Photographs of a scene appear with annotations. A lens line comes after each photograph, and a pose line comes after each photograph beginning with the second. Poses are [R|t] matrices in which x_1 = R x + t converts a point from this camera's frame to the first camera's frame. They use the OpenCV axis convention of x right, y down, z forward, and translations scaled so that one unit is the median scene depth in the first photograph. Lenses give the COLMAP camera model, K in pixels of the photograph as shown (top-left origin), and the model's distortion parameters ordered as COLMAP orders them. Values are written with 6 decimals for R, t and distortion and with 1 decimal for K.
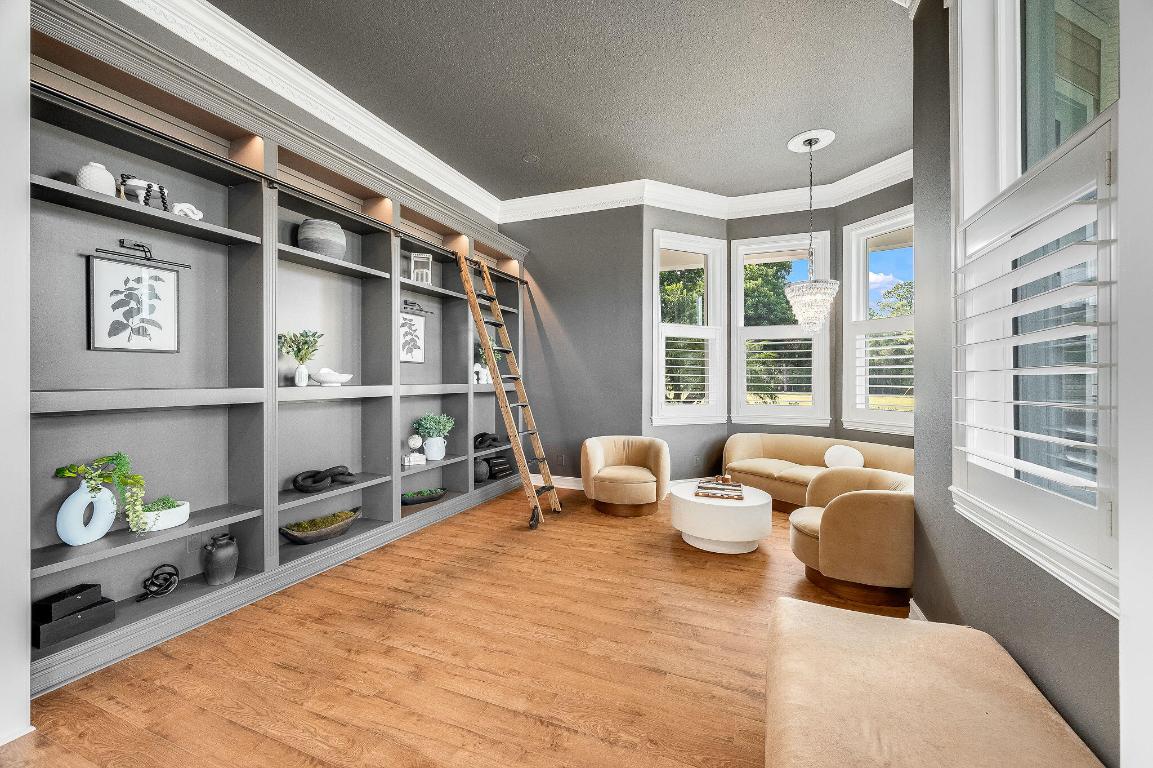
lens RADIAL K [[455.9, 0, 572.7], [0, 455.9, 379.2], [0, 0, 1]] dist [-0.001169, -0.000136]
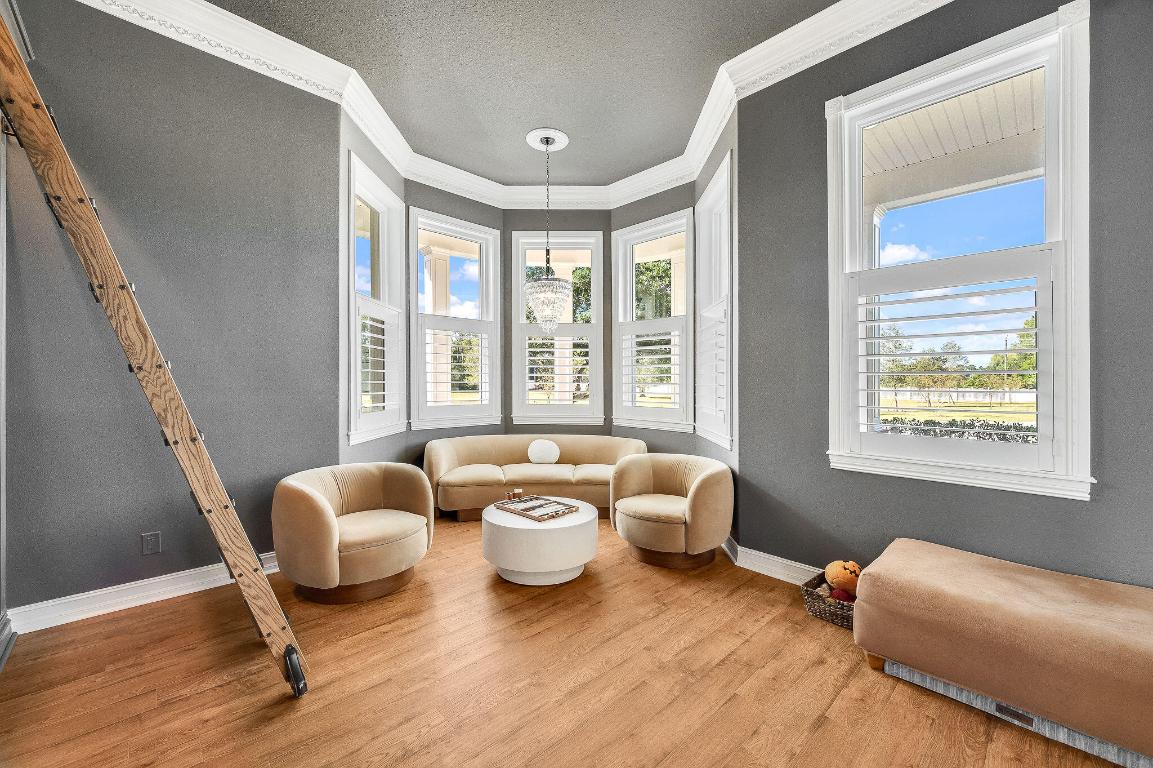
lens RADIAL K [[461.2, 0, 578.8], [0, 461.2, 381.3], [0, 0, 1]] dist [-0.000474, -0.000106]
pose [[0.404360, -0.005520, 0.914583, -0.381332], [-0.003307, 0.999966, 0.007497, 0.001419], [-0.914594, -0.006056, 0.404328, 0.524744]]
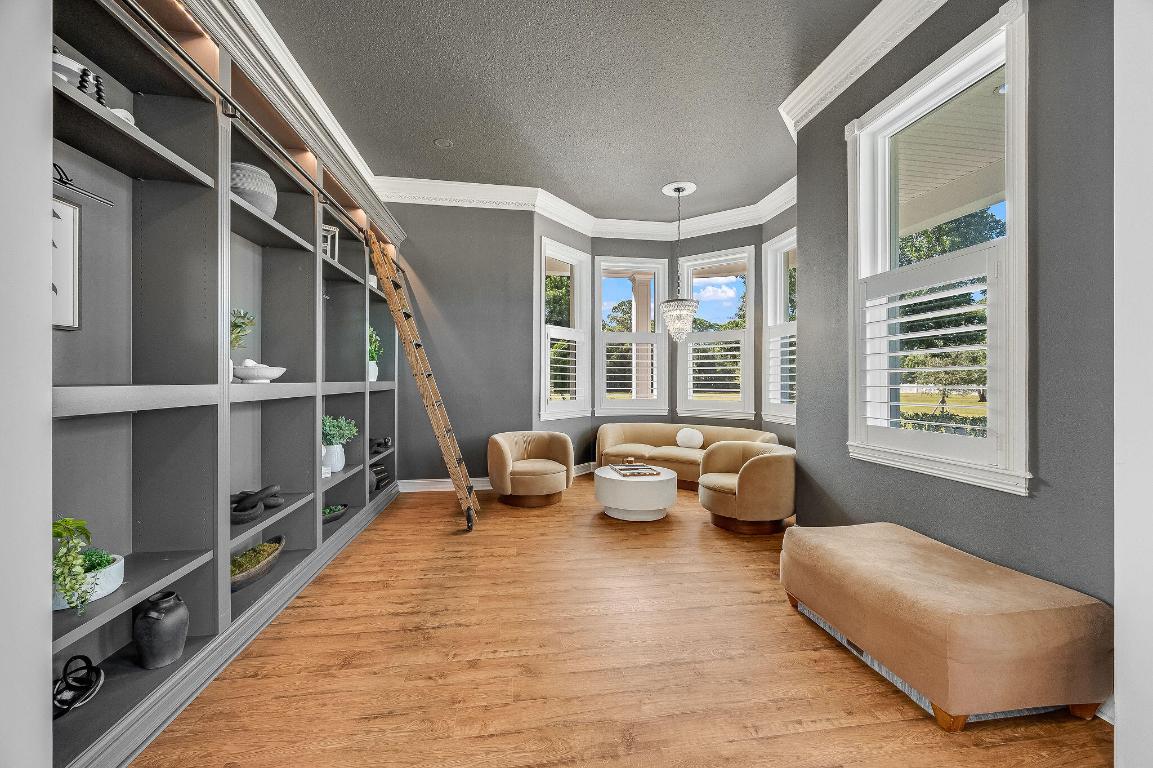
lens RADIAL K [[458.2, 0, 577.9], [0, 458.2, 380.3], [0, 0, 1]] dist [-0.001636, -0.000234]
pose [[0.861396, -0.001315, 0.507932, -0.365486], [0.000560, 0.999998, 0.001639, 0.007559], [-0.507934, -0.001127, 0.861395, 0.045188]]
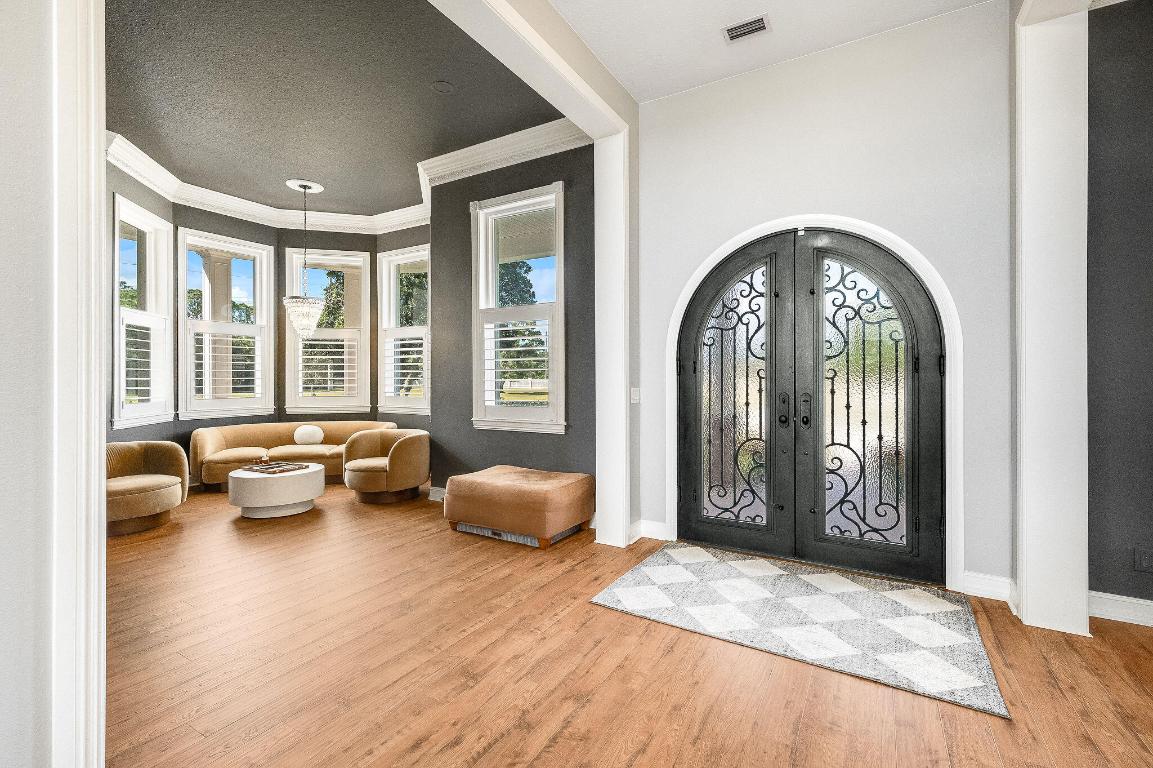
lens RADIAL K [[510.3, 0, 588.9], [0, 510.3, 368.2], [0, 0, 1]] dist [-0.000728, -0.000299]
pose [[0.135657, 0.007316, 0.990729, -0.779589], [0.002796, 0.999966, -0.007767, -0.000561], [-0.990752, 0.003824, 0.135632, 0.021633]]
